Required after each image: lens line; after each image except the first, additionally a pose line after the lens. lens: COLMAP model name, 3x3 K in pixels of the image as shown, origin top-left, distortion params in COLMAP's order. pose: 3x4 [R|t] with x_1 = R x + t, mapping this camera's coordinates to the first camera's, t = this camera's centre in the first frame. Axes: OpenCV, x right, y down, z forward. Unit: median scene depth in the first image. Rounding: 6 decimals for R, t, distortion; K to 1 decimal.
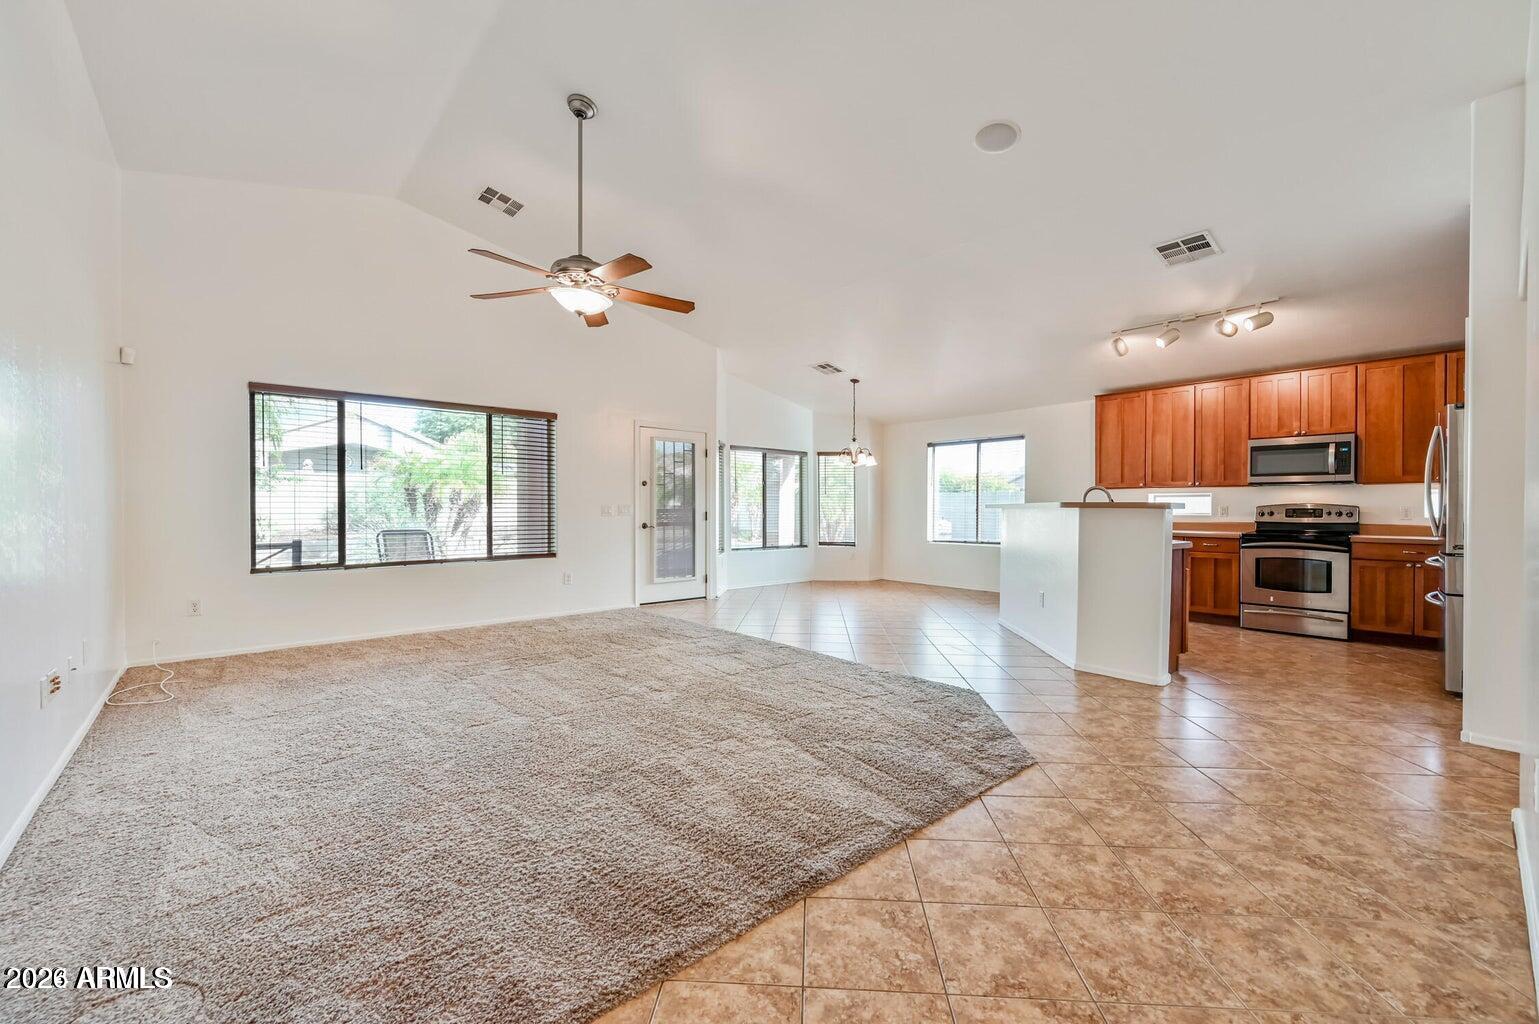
lens RADIAL K [[620.6, 0, 771.2], [0, 620.6, 511.6], [0, 0, 1]] dist [-0.001994, 0.000553]
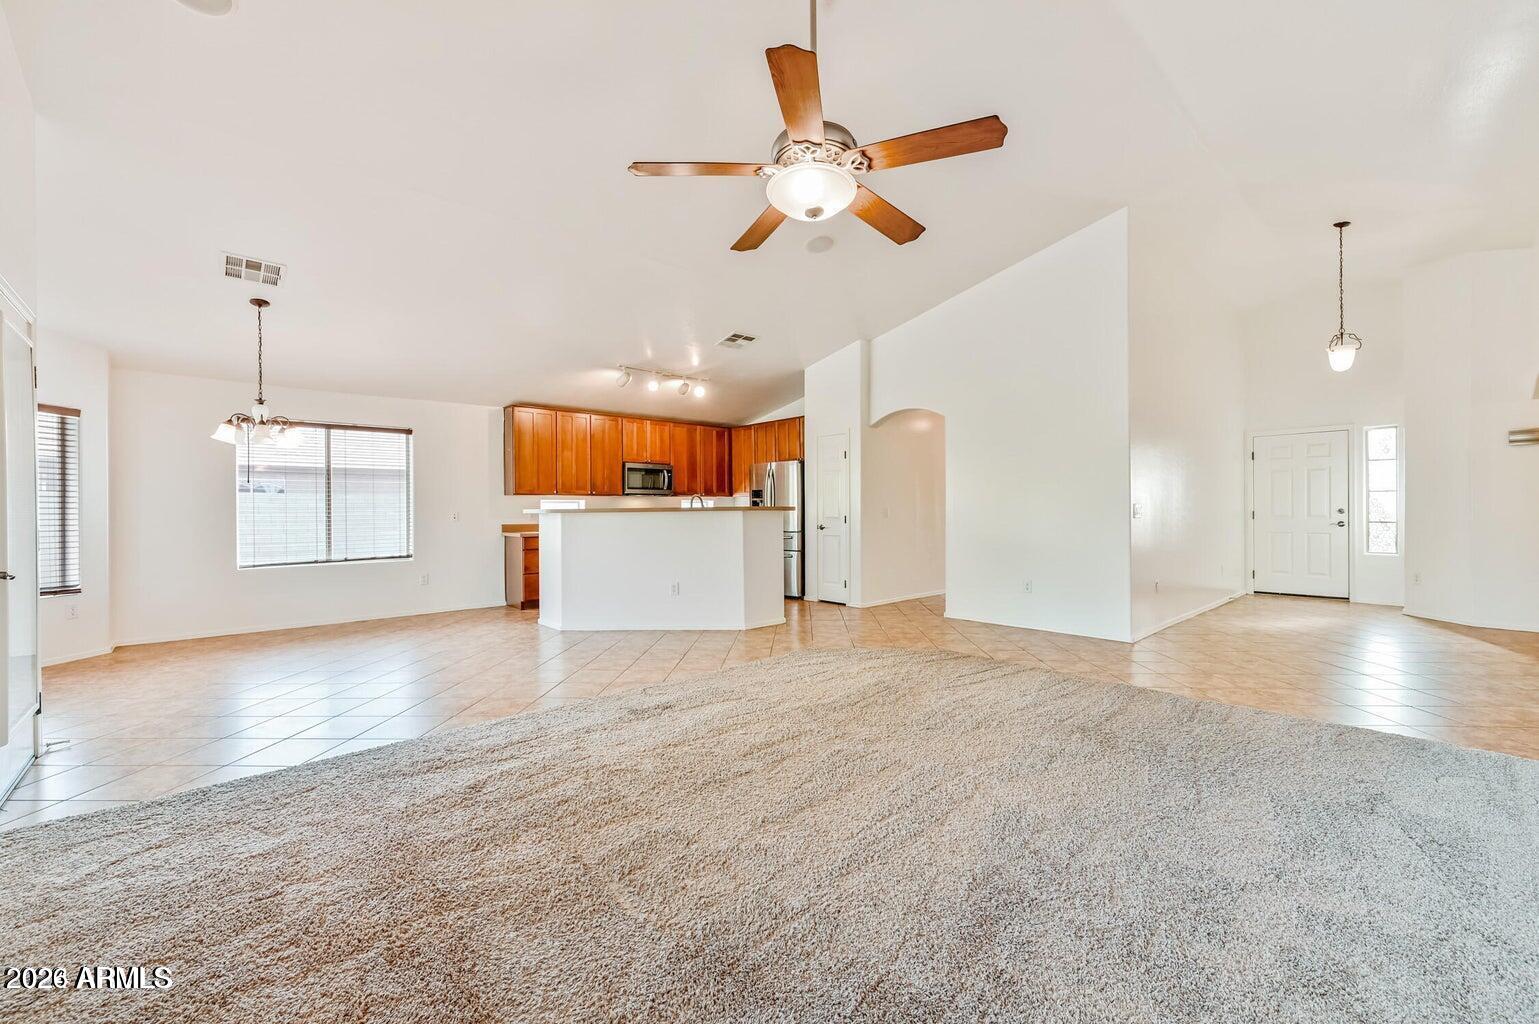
lens RADIAL K [[620.6, 0, 774.8], [0, 620.6, 509.3], [0, 0, 1]] dist [-0.001994, 0.000553]
pose [[-0.024424, -0.000743, 0.999701, -0.695206], [0.016038, 0.999871, 0.001135, -0.007557], [-0.999573, 0.016061, -0.024409, 0.771255]]
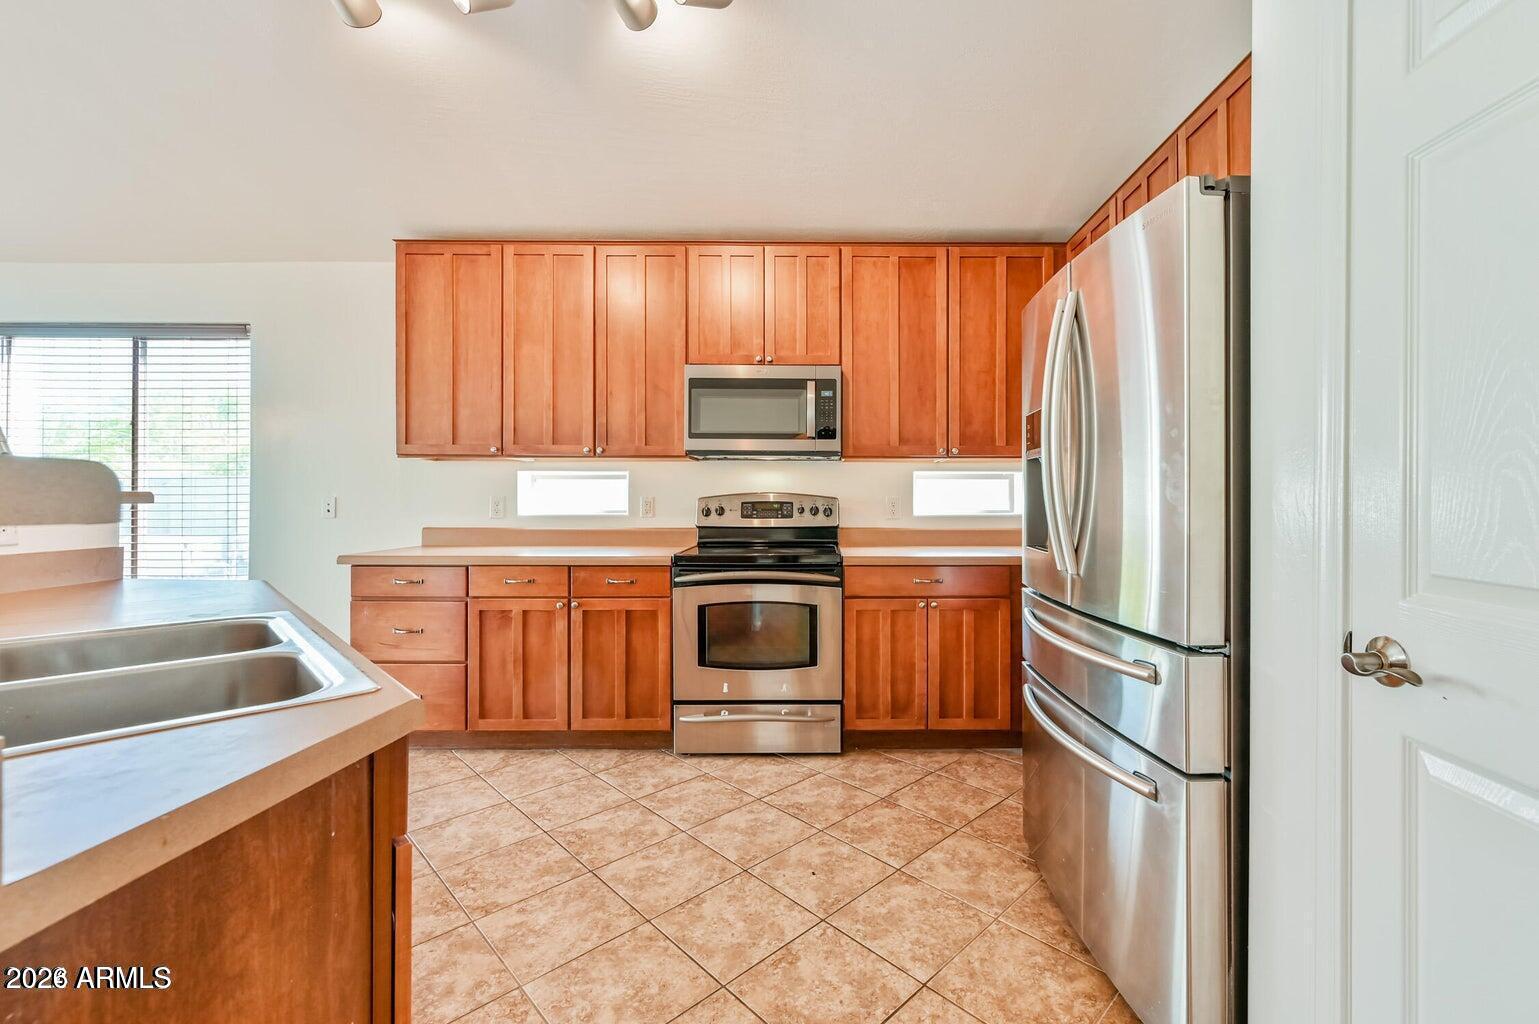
lens RADIAL K [[620.6, 0, 819.2], [0, 620.6, 497.9], [0, 0, 1]] dist [-0.001994, 0.000553]
pose [[0.647183, 0.000496, 0.762335, 0.504779], [0.004870, 0.999977, -0.004785, -0.005939], [-0.762319, 0.006809, 0.647165, 0.655071]]
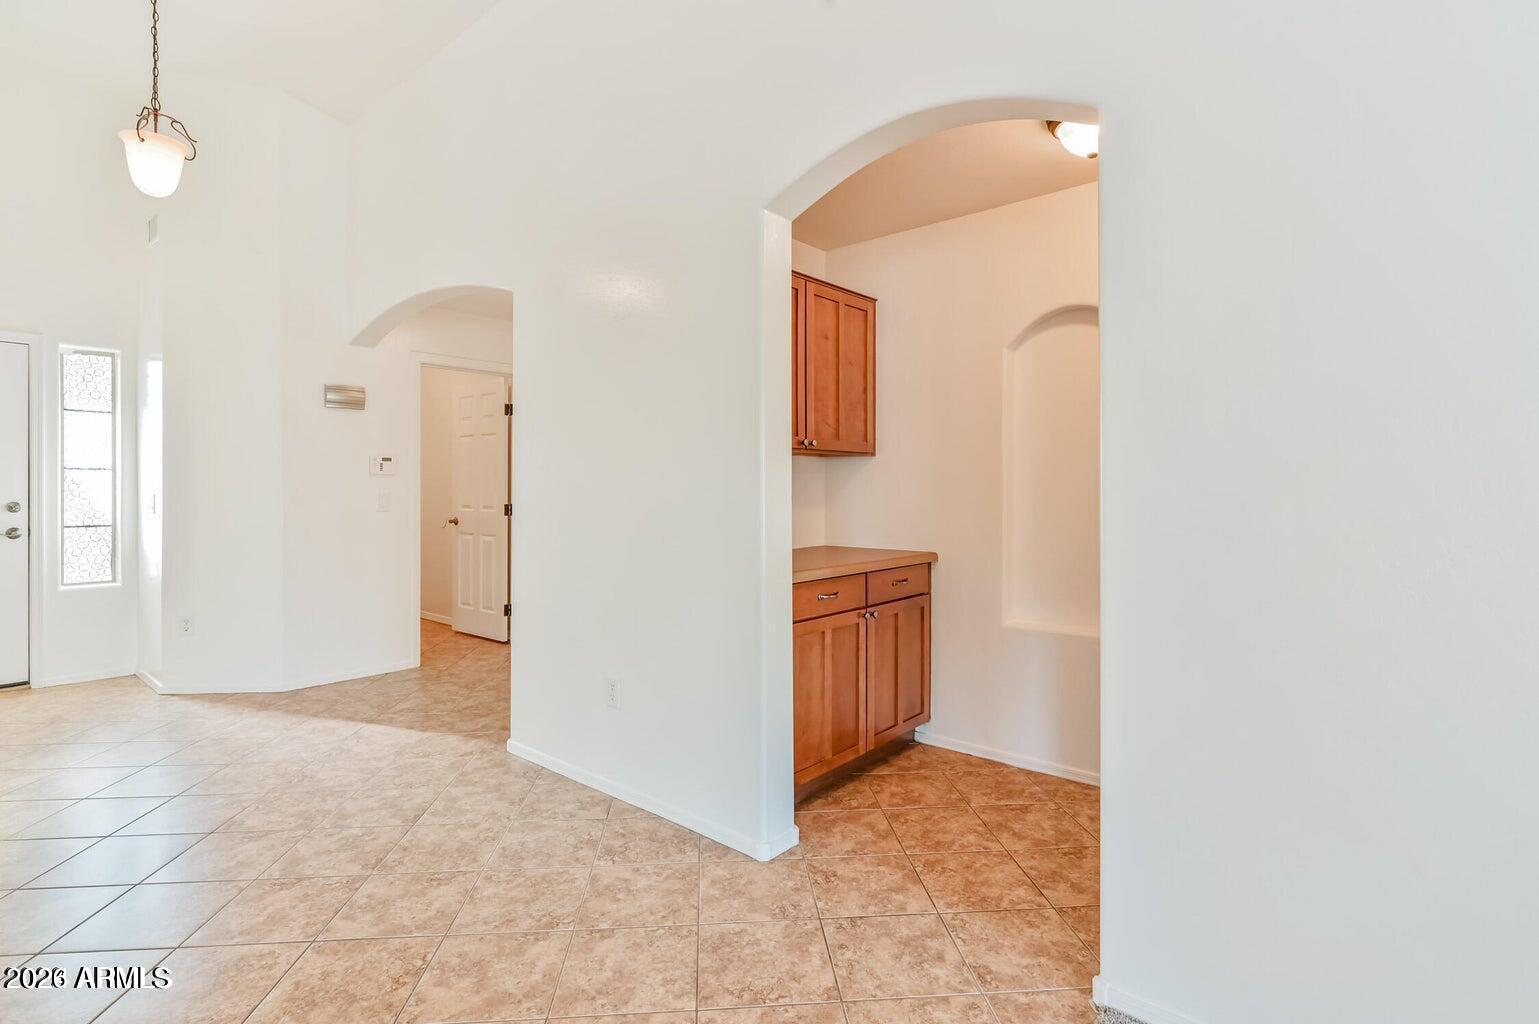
lens RADIAL K [[741.7, 0, 764.1], [0, 741.7, 493.2], [0, 0, 1]] dist [-0.000746, -0.000082]
pose [[-0.988585, -0.000024, -0.150665, -0.041903], [-0.002999, 0.999805, 0.019516, -0.015375], [0.150635, 0.019745, -0.988392, 0.404912]]
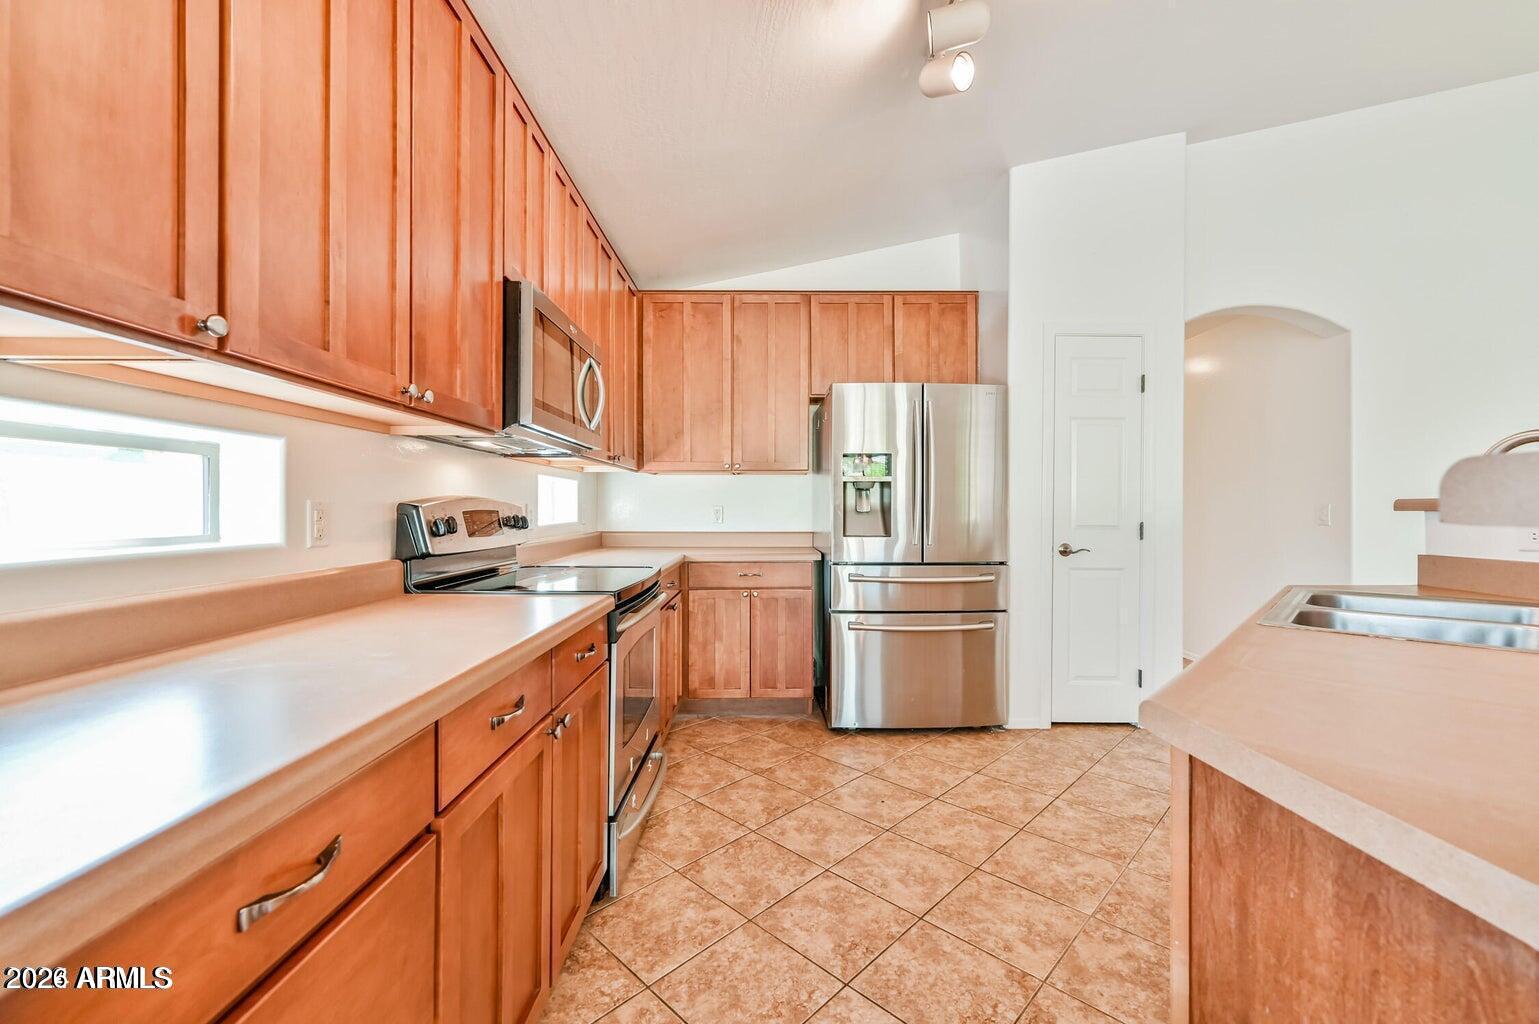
lens RADIAL K [[620.6, 0, 757.2], [0, 620.6, 508.3], [0, 0, 1]] dist [-0.001994, 0.000553]
pose [[-0.741327, -0.002003, 0.671141, 0.539026], [0.002151, 0.999983, 0.005361, -0.007544], [-0.671140, 0.005418, -0.741311, 1.267909]]
